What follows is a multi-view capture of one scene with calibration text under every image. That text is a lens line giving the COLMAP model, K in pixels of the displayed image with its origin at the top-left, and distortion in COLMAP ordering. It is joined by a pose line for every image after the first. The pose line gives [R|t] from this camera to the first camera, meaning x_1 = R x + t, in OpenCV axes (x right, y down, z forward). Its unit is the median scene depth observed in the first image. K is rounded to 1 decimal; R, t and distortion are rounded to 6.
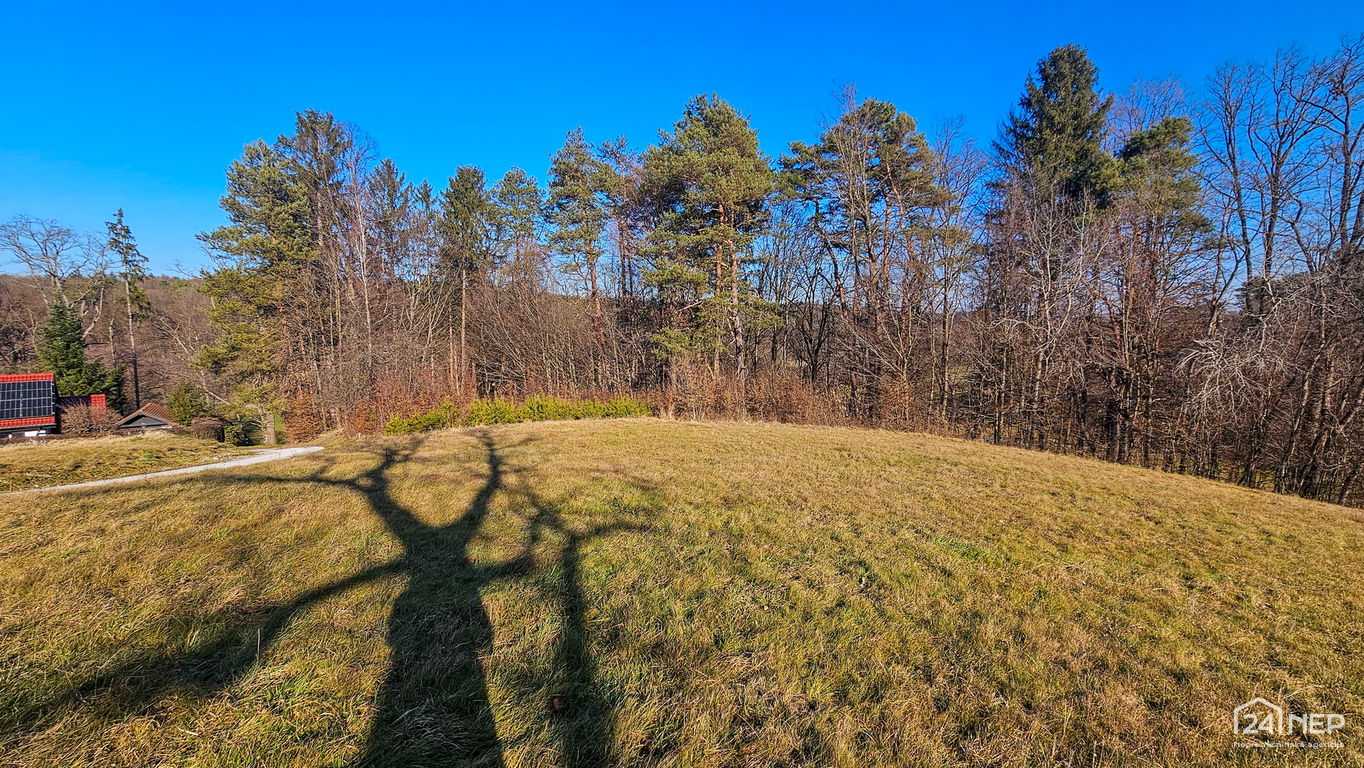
lens RADIAL K [[590.9, 0, 678.2], [0, 590.9, 394.6], [0, 0, 1]] dist [-0.003040, -0.000832]
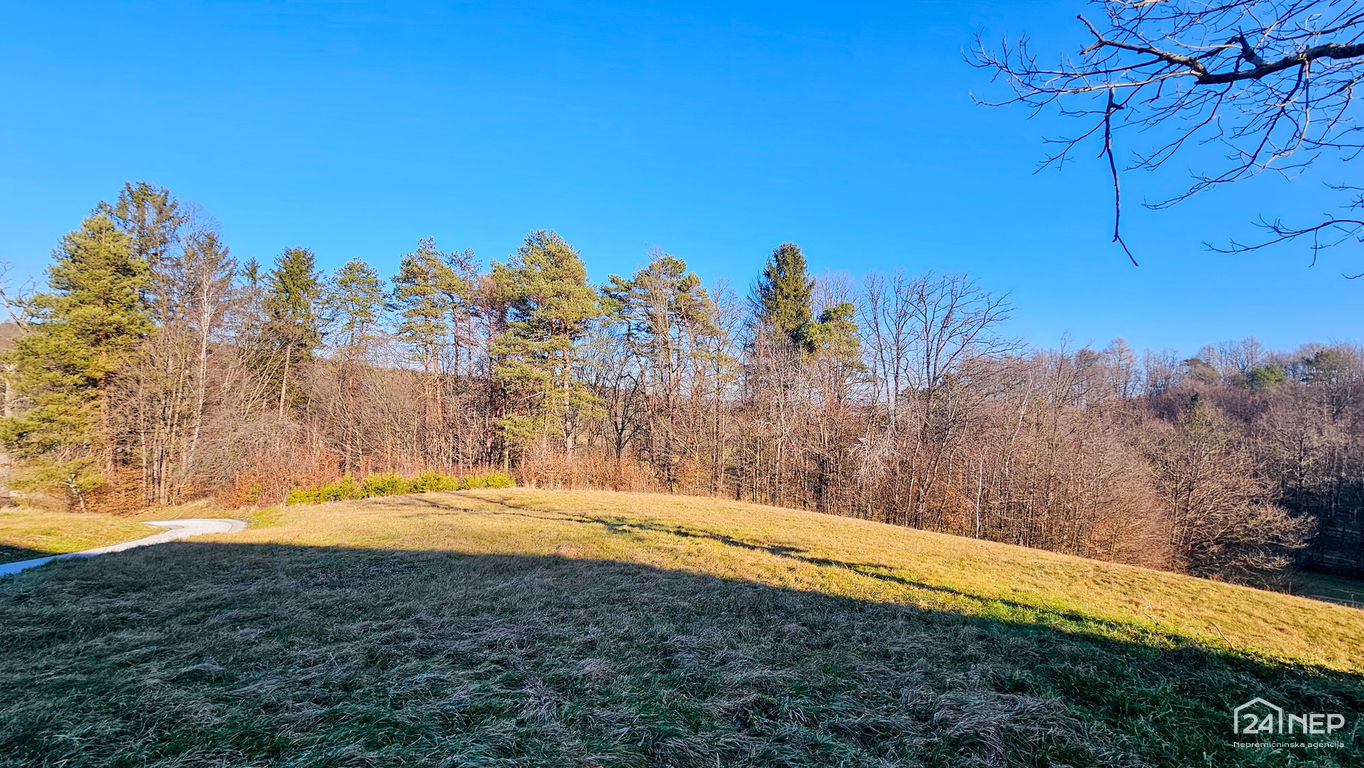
lens RADIAL K [[564.8, 0, 677.3], [0, 564.8, 388.1], [0, 0, 1]] dist [0.001205, -0.000046]
pose [[0.931446, 0.053719, 0.359893, -0.129286], [-0.002735, 0.990049, -0.140698, -0.003873], [-0.363870, 0.130068, 0.922324, -0.212636]]
